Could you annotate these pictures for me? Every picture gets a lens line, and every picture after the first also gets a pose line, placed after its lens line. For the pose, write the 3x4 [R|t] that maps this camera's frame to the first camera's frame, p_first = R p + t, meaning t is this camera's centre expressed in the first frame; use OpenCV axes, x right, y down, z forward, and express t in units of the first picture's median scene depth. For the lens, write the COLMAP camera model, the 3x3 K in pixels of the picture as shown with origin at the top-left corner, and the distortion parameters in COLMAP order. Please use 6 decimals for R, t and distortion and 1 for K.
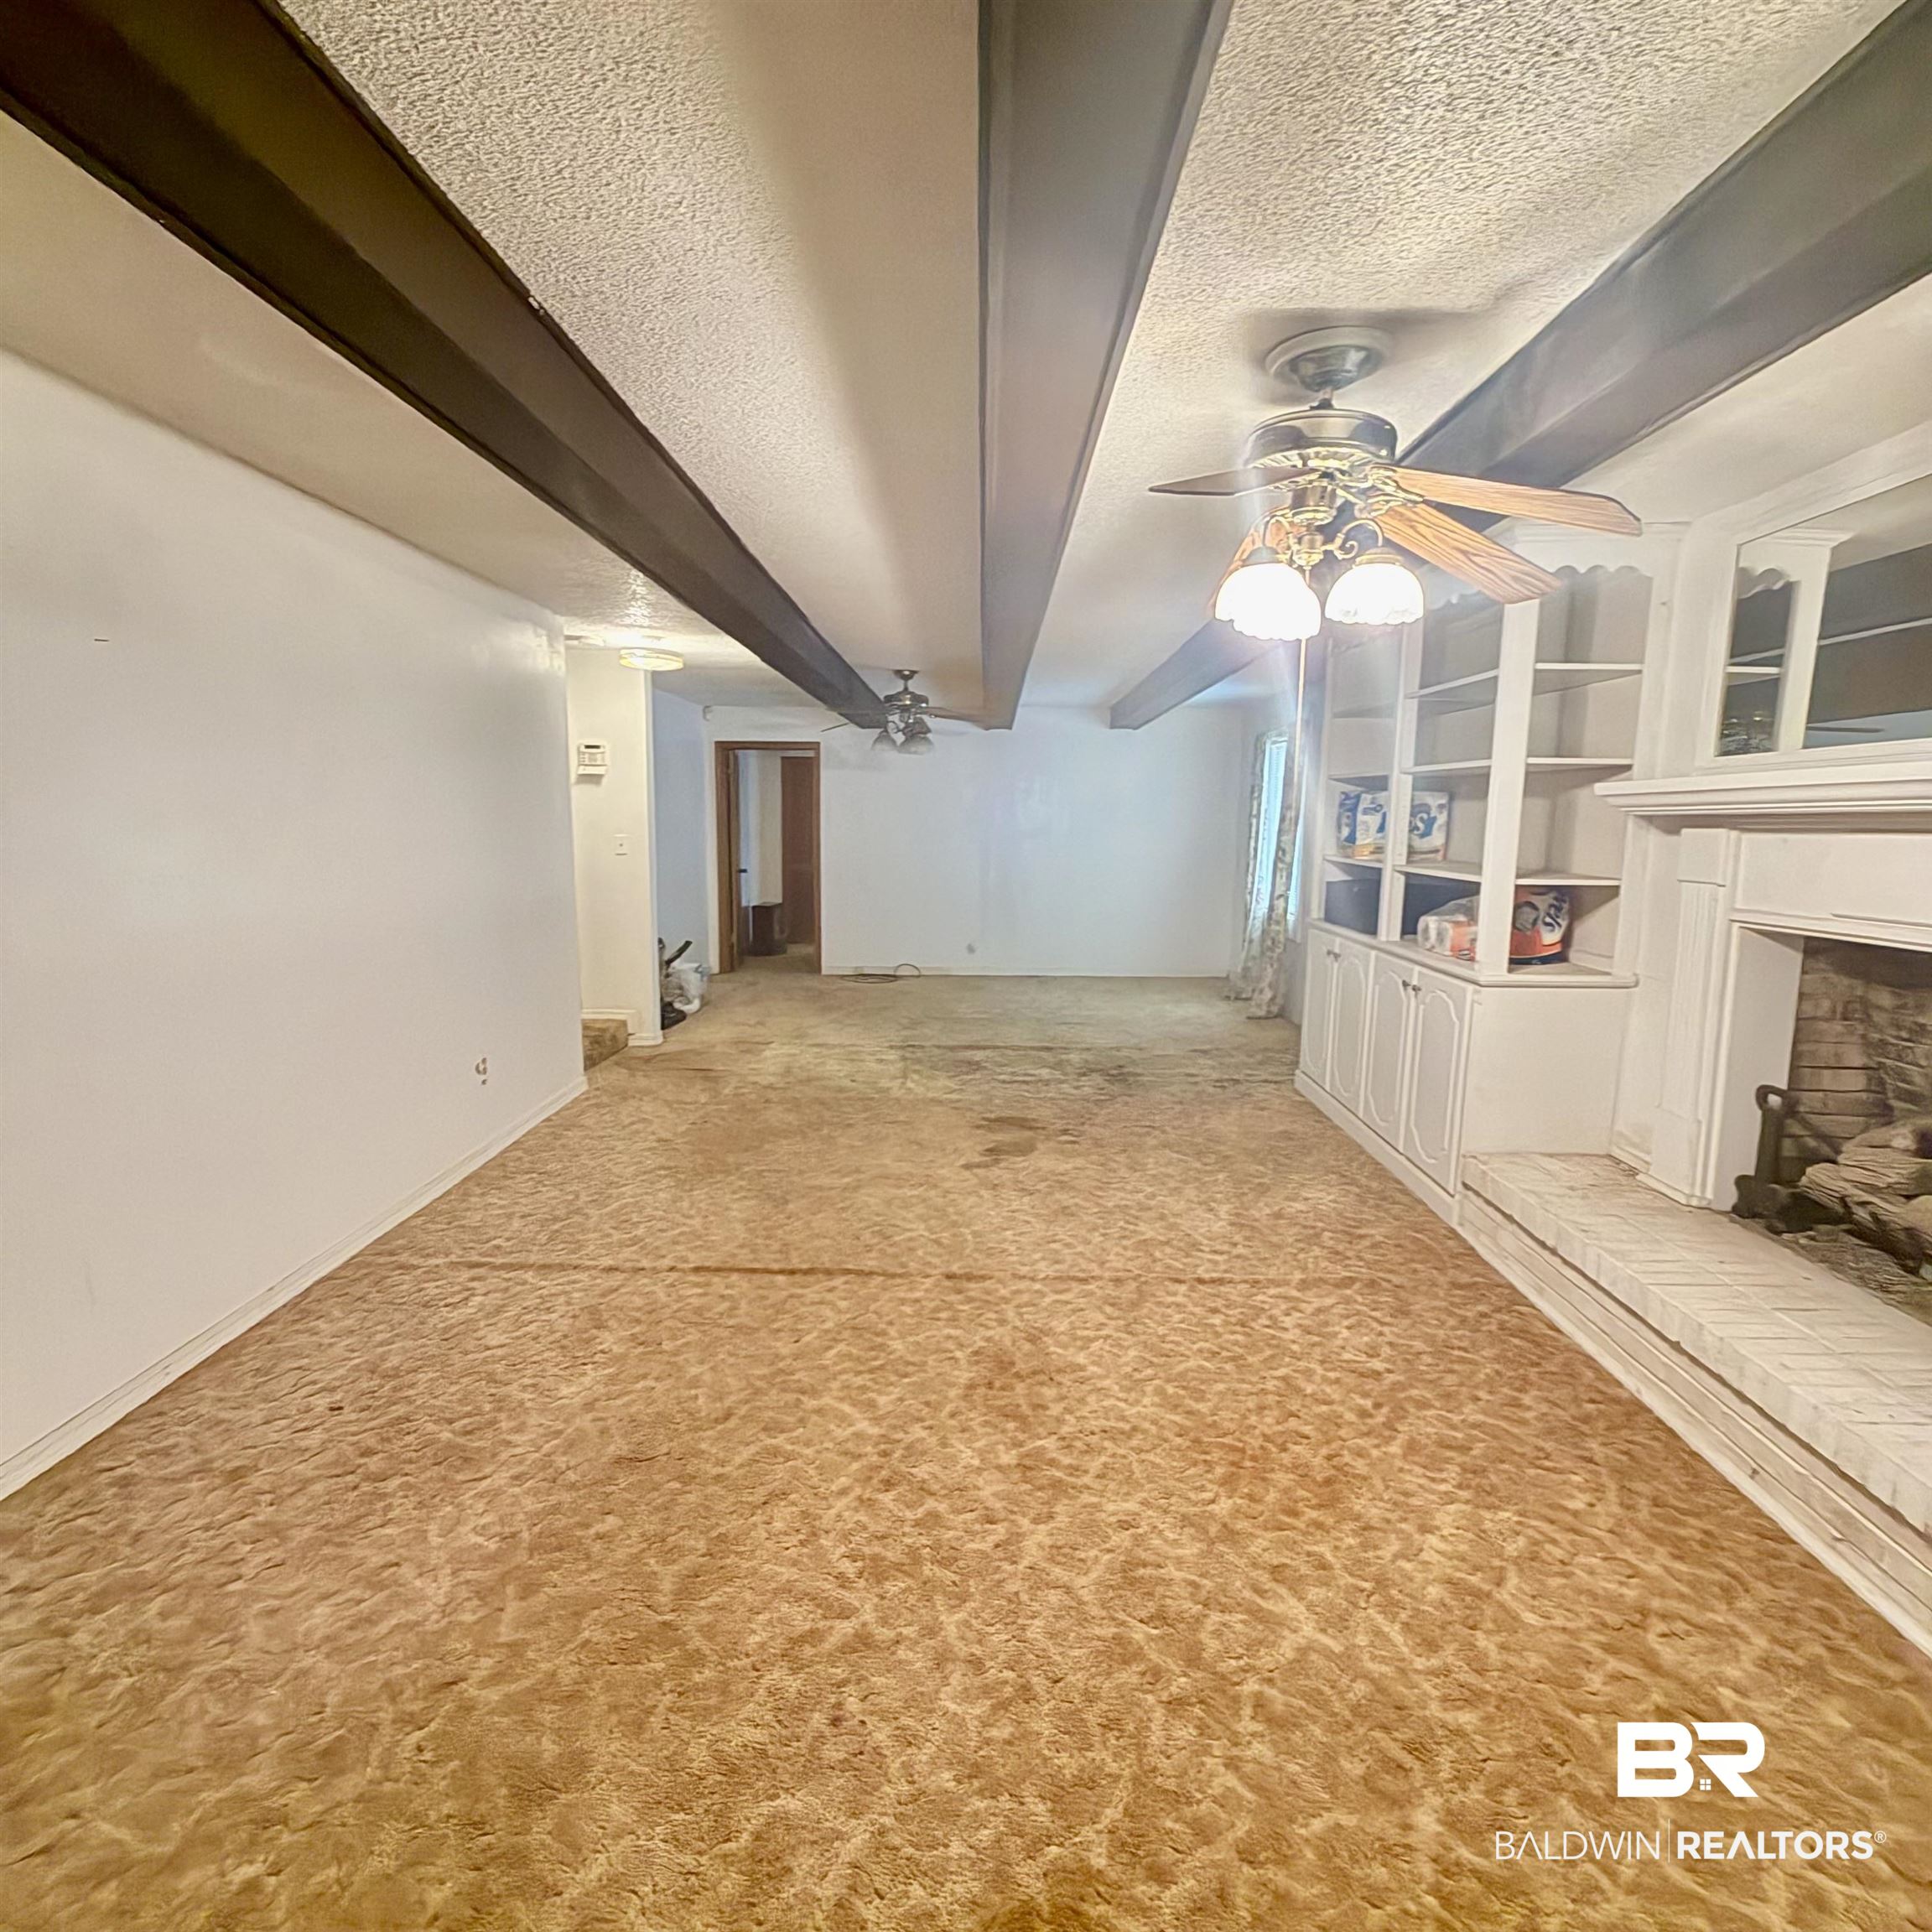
lens RADIAL K [[1024.9, 0, 967.1], [0, 1024.9, 965.0], [0, 0, 1]] dist [0.000909, 0.000850]
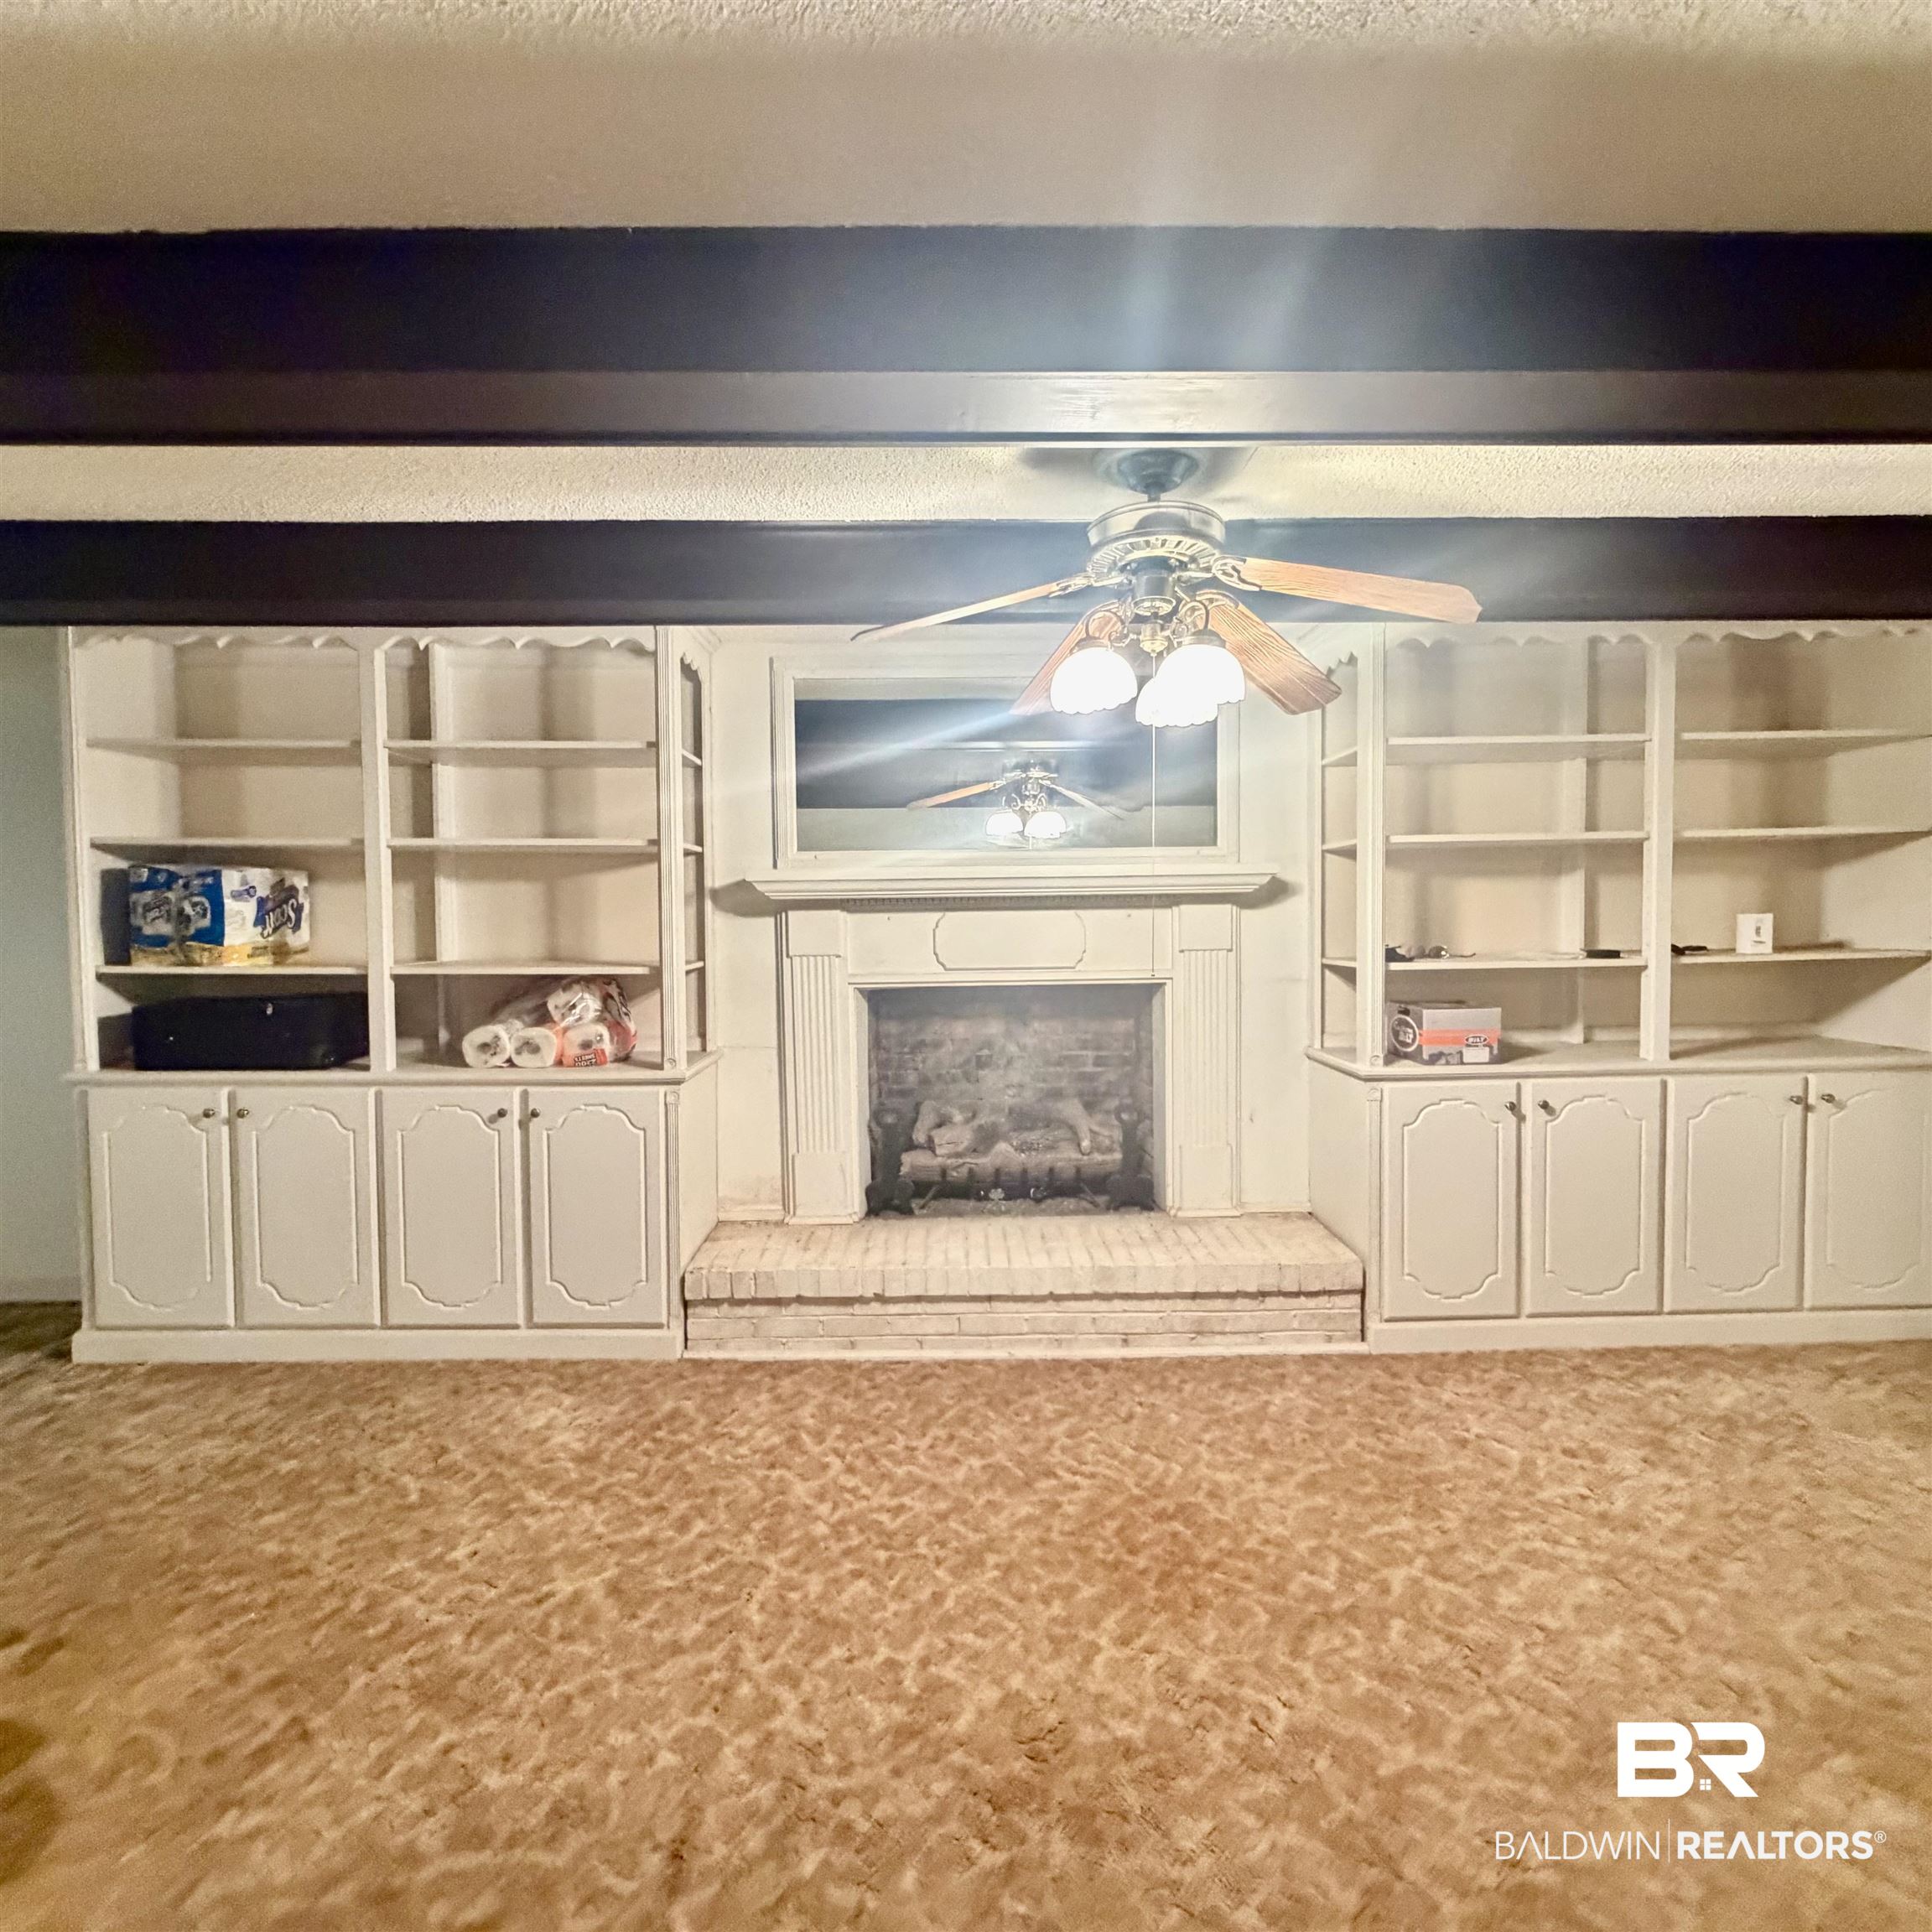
lens RADIAL K [[1024.9, 0, 967.1], [0, 1024.9, 965.0], [0, 0, 1]] dist [0.000909, 0.000850]
pose [[-0.033065, -0.055347, 0.997920, -0.415416], [0.150776, 0.986762, 0.059724, -0.099237], [-0.988015, 0.152438, -0.024282, 0.751593]]
